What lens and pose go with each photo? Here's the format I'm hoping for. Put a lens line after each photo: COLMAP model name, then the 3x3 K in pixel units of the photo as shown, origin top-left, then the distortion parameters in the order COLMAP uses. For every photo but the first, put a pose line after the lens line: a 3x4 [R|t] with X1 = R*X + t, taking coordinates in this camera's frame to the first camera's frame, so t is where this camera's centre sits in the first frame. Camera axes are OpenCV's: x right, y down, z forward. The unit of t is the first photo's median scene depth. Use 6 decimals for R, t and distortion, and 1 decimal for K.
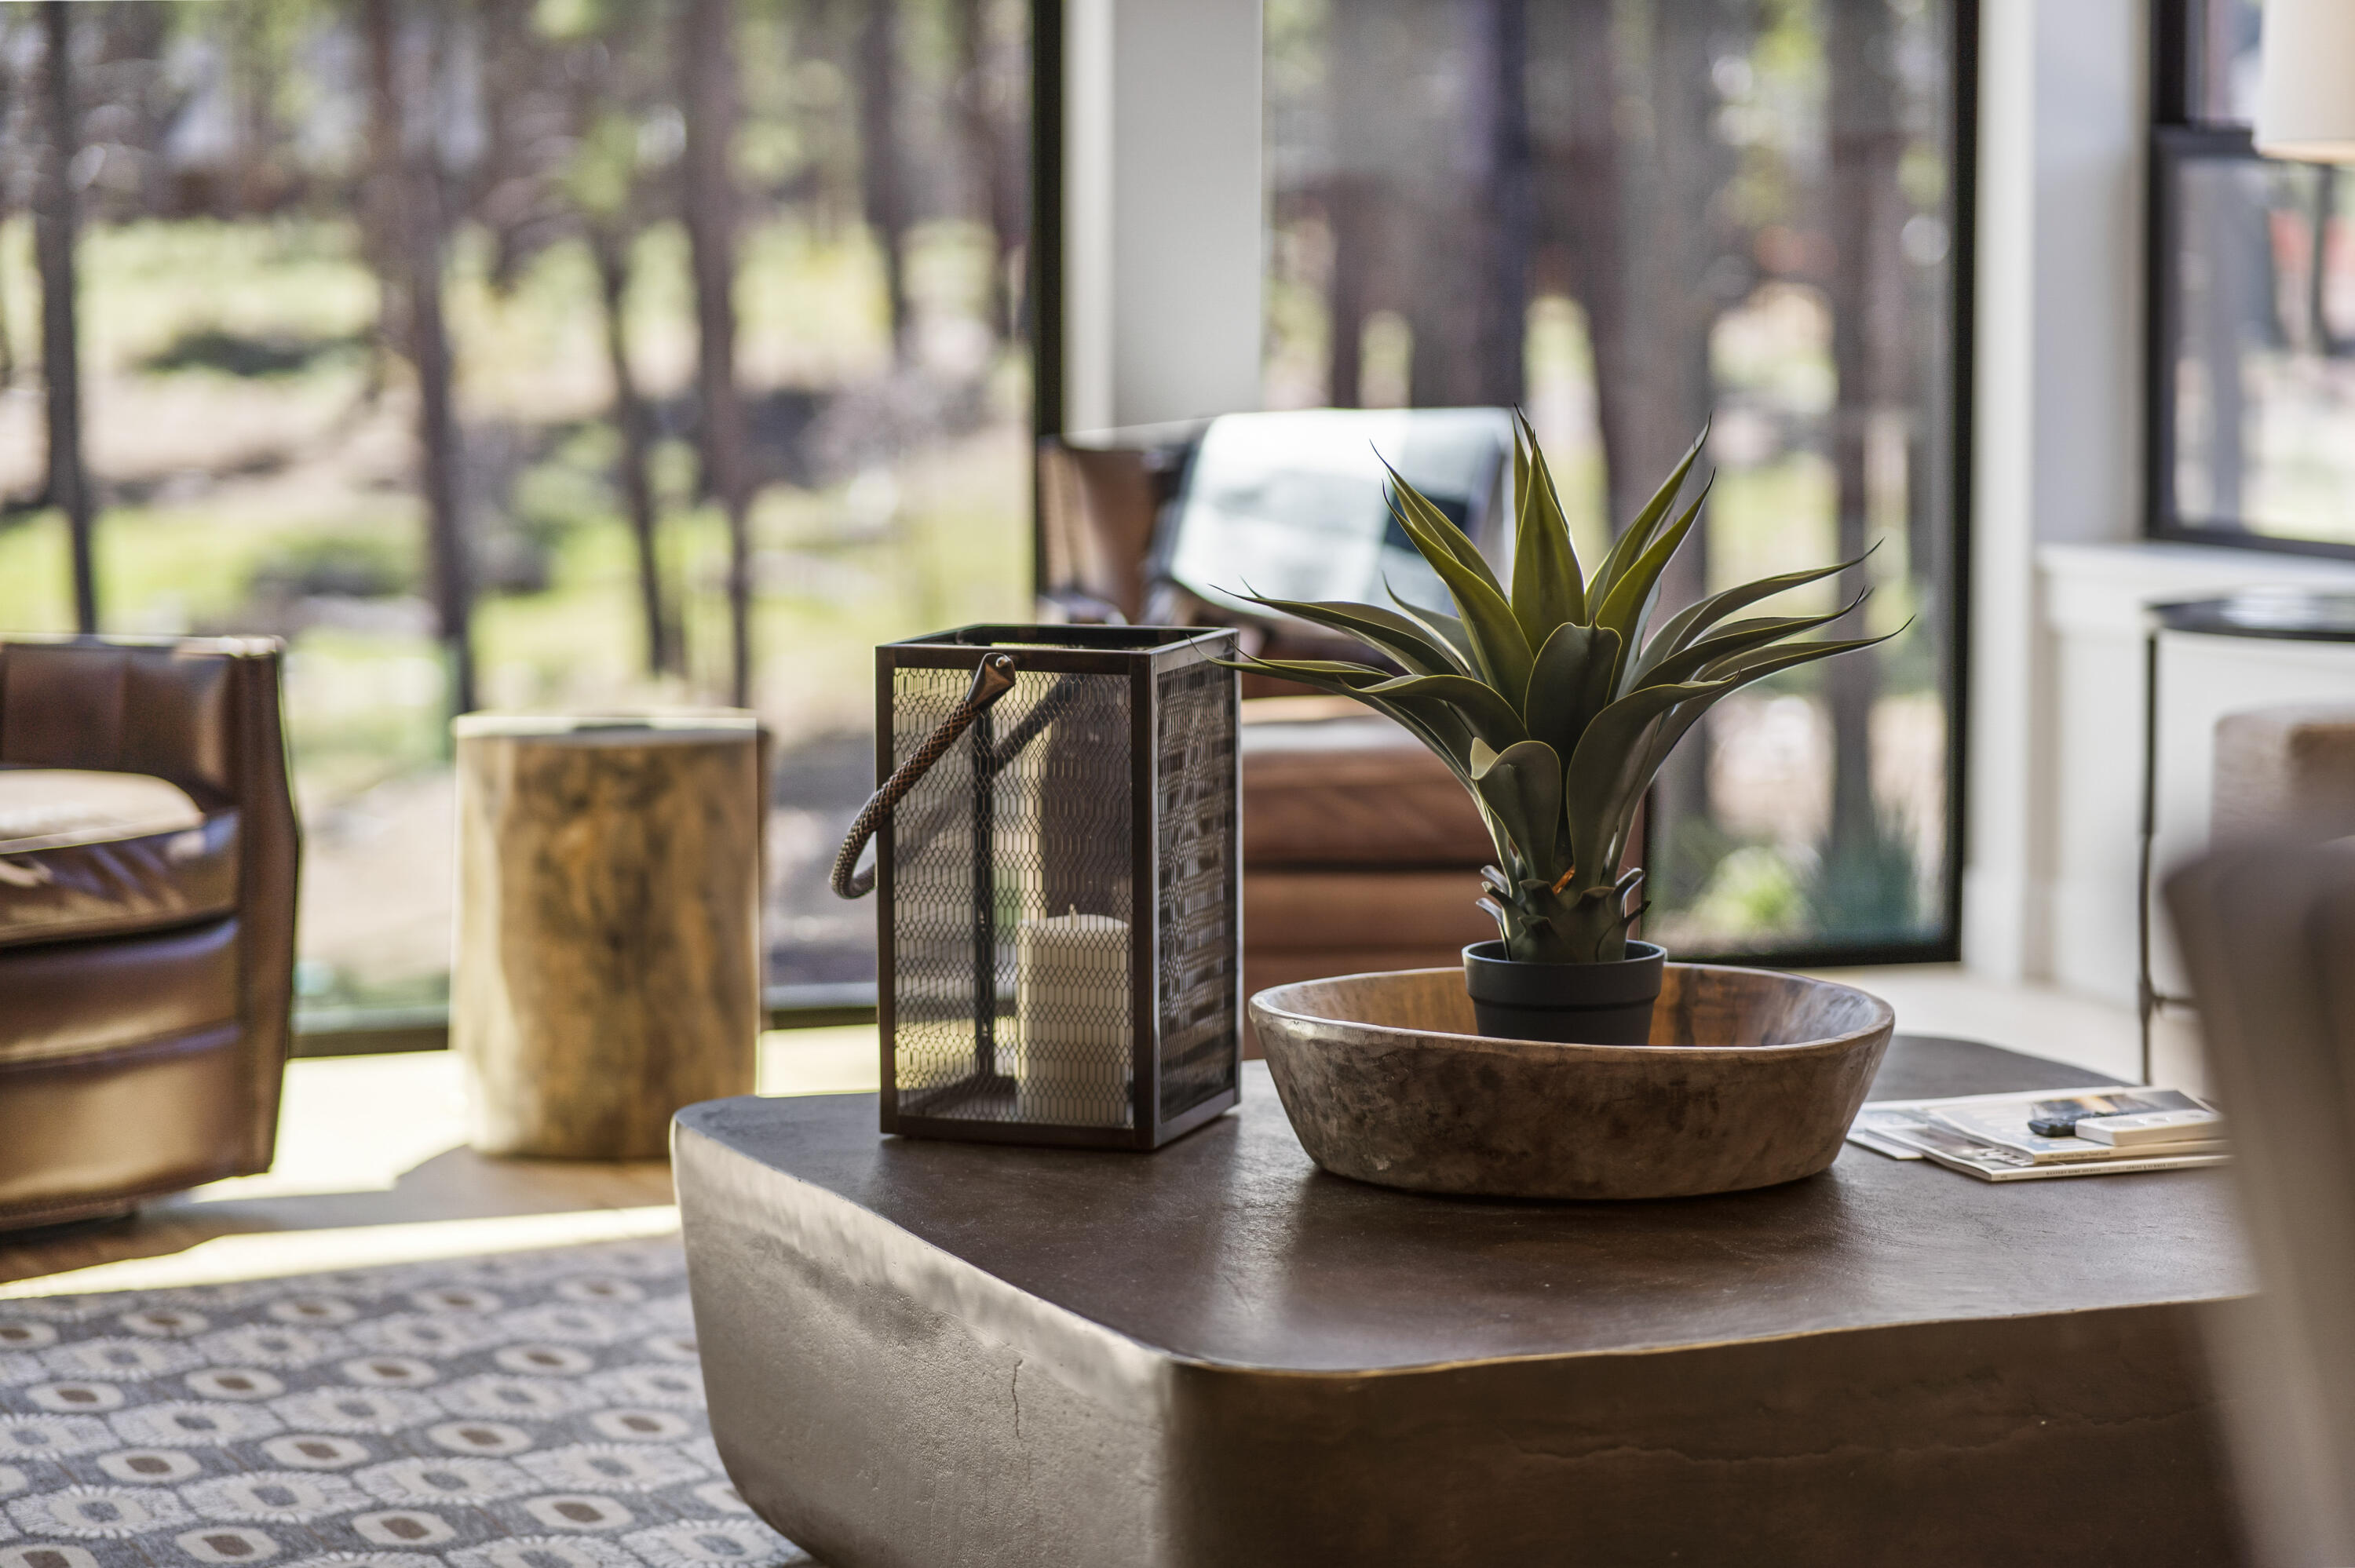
lens RADIAL K [[5824.0, 0, 1178.3], [0, 5824.0, 784.4], [0, 0, 1]] dist [-0.057878, 0.000000]
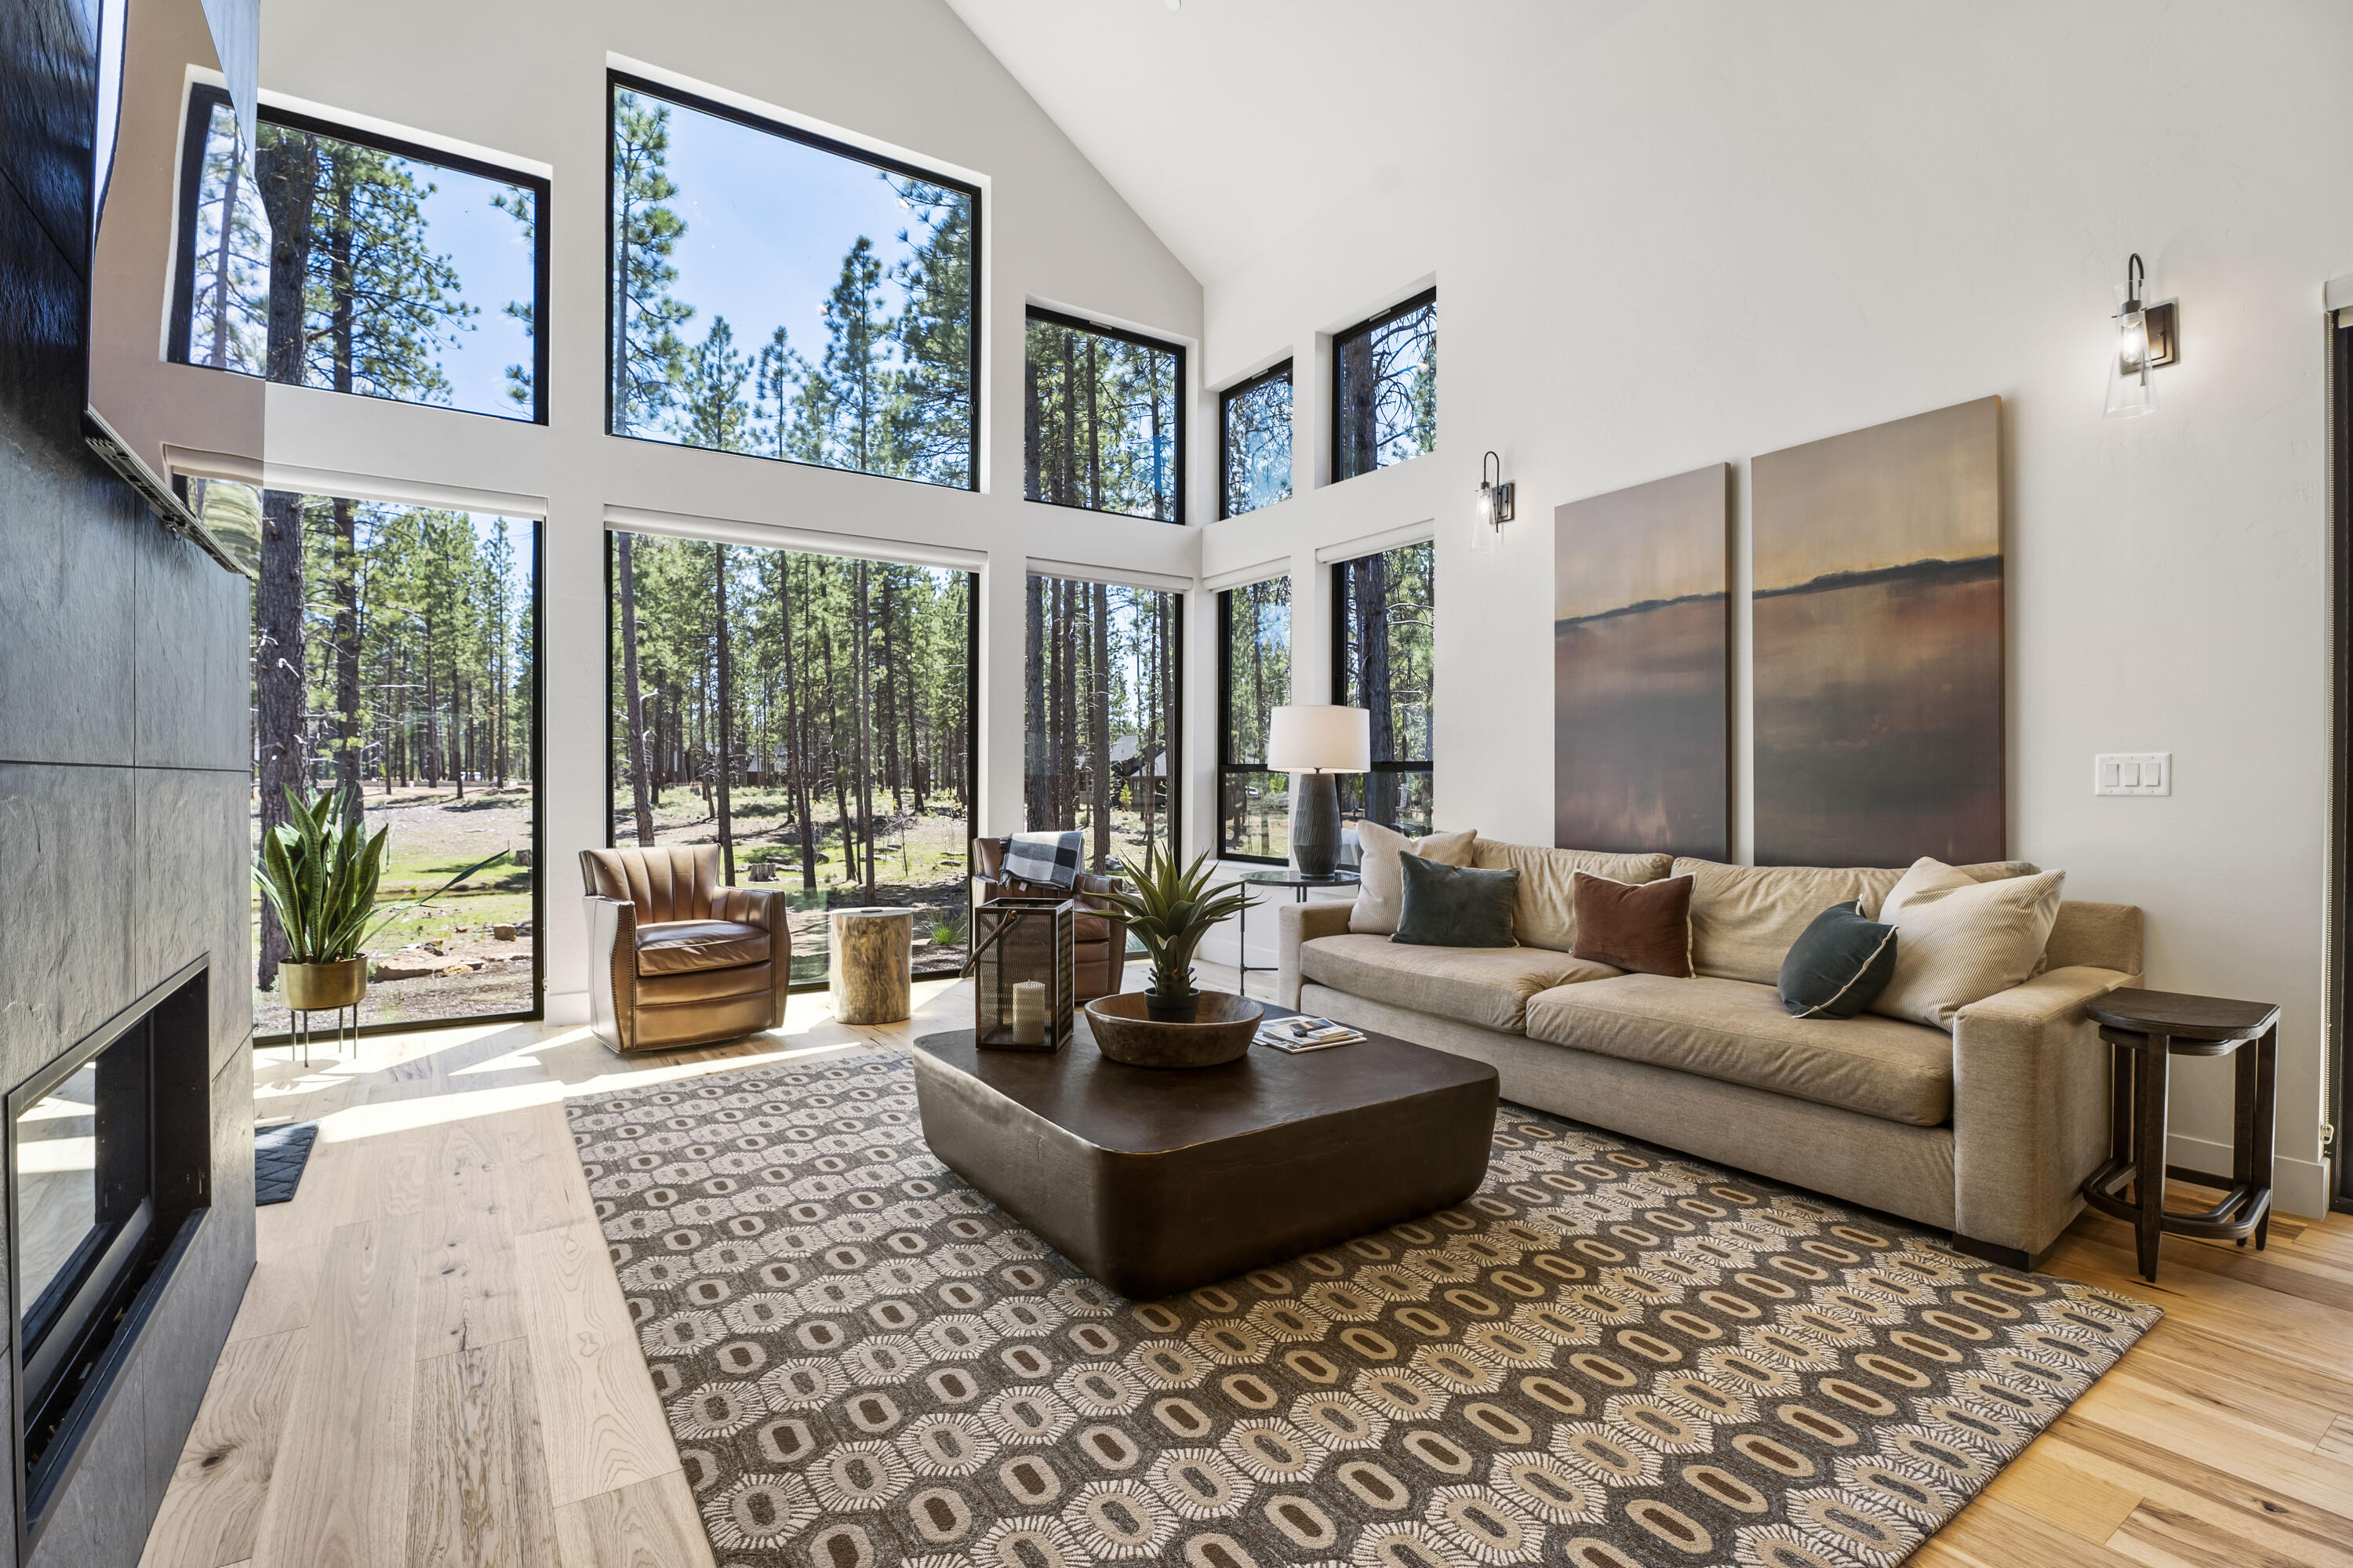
lens RADIAL K [[1074.9, 0, 1170.5], [0, 1074.9, 779.8], [0, 0, 1]] dist [0.001137, 0.000035]
pose [[0.979040, -0.000790, 0.203668, -0.057107], [0.021204, 0.994954, -0.098065, -0.029844], [-0.202562, 0.100329, 0.974116, 0.271884]]
